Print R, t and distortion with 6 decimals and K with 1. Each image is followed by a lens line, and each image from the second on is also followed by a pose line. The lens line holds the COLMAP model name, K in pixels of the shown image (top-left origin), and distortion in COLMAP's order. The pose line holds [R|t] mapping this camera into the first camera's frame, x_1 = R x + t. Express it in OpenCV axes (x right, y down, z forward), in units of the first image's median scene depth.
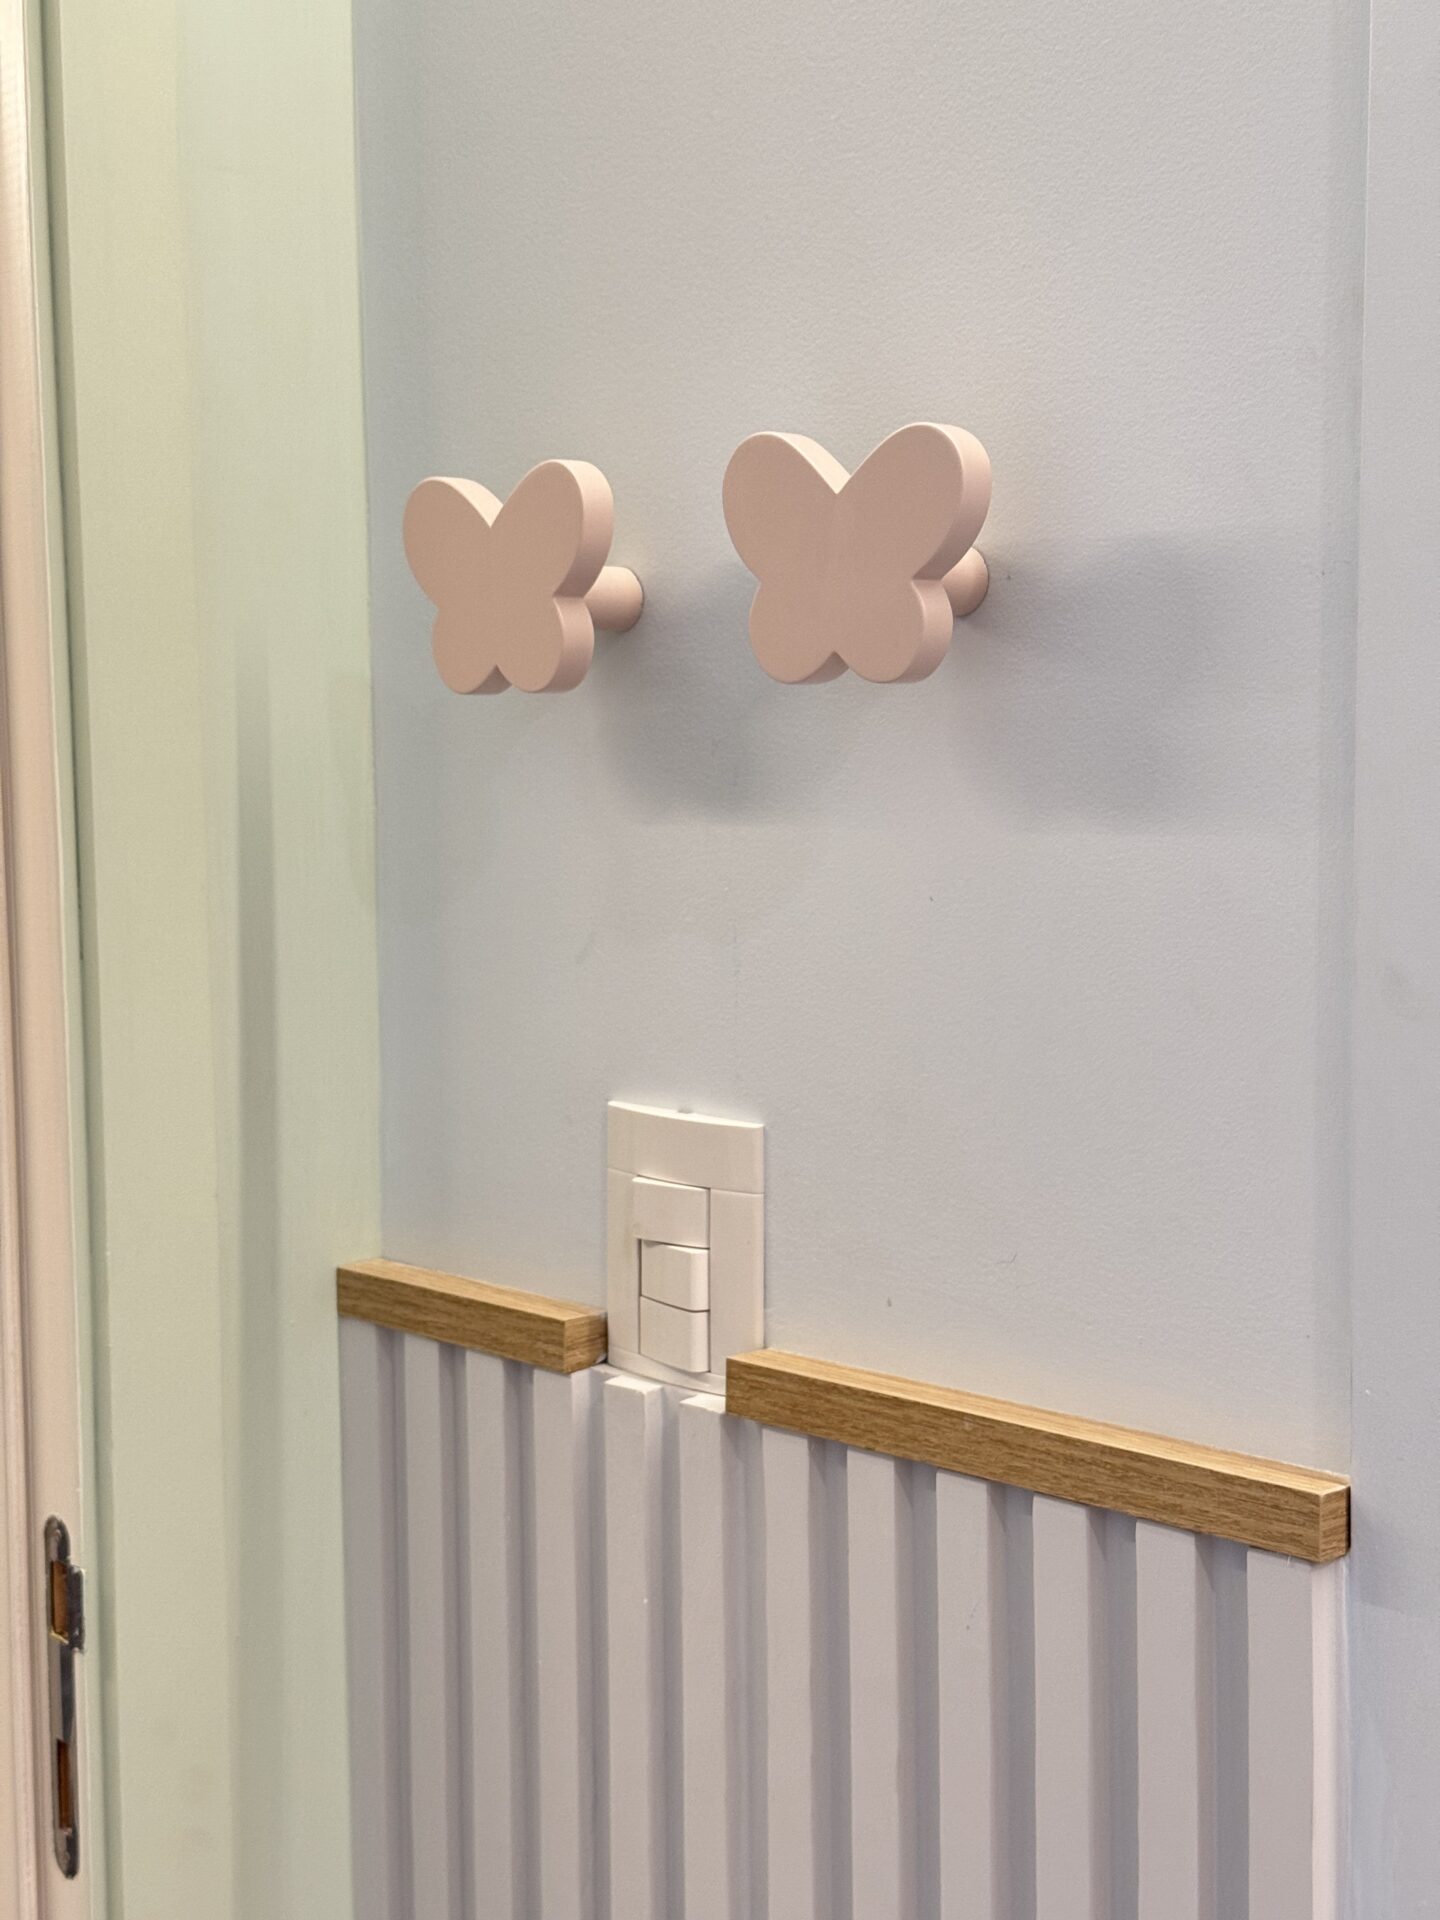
lens RADIAL K [[2677.4, 0, 720.0], [0, 2677.4, 960.0], [0, 0, 1]] dist [0.117623, -0.003864]
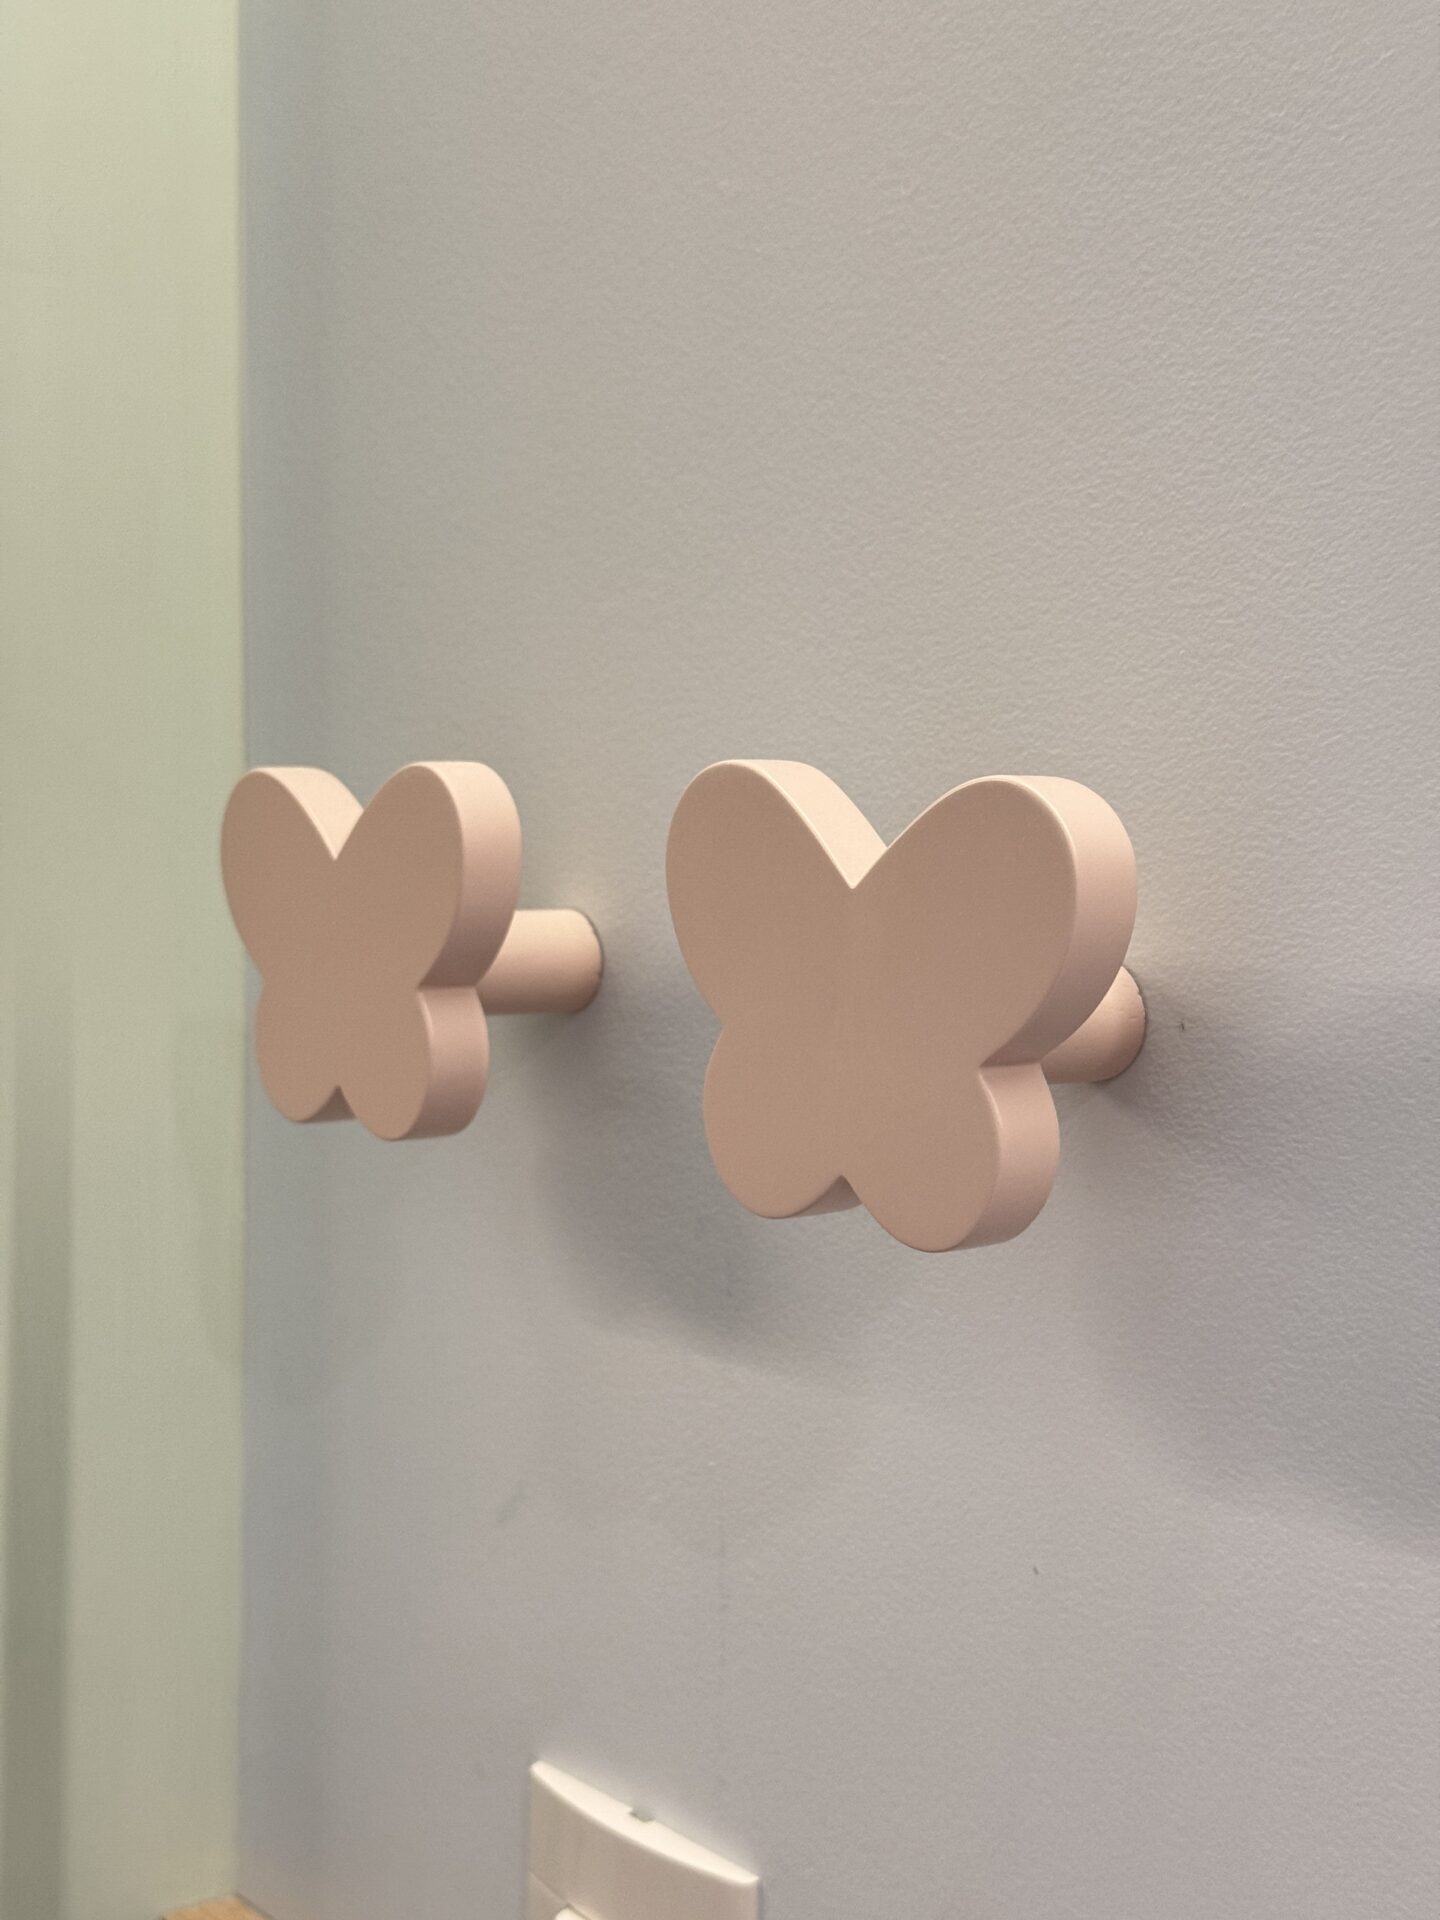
lens RADIAL K [[2677.4, 0, 720.0], [0, 2677.4, 960.0], [0, 0, 1]] dist [0.117623, -0.003864]
pose [[0.993918, 0.031031, -0.105662, 0.067352], [-0.033025, 0.999307, -0.017175, -0.135136], [0.105056, 0.020560, 0.994254, 0.421600]]
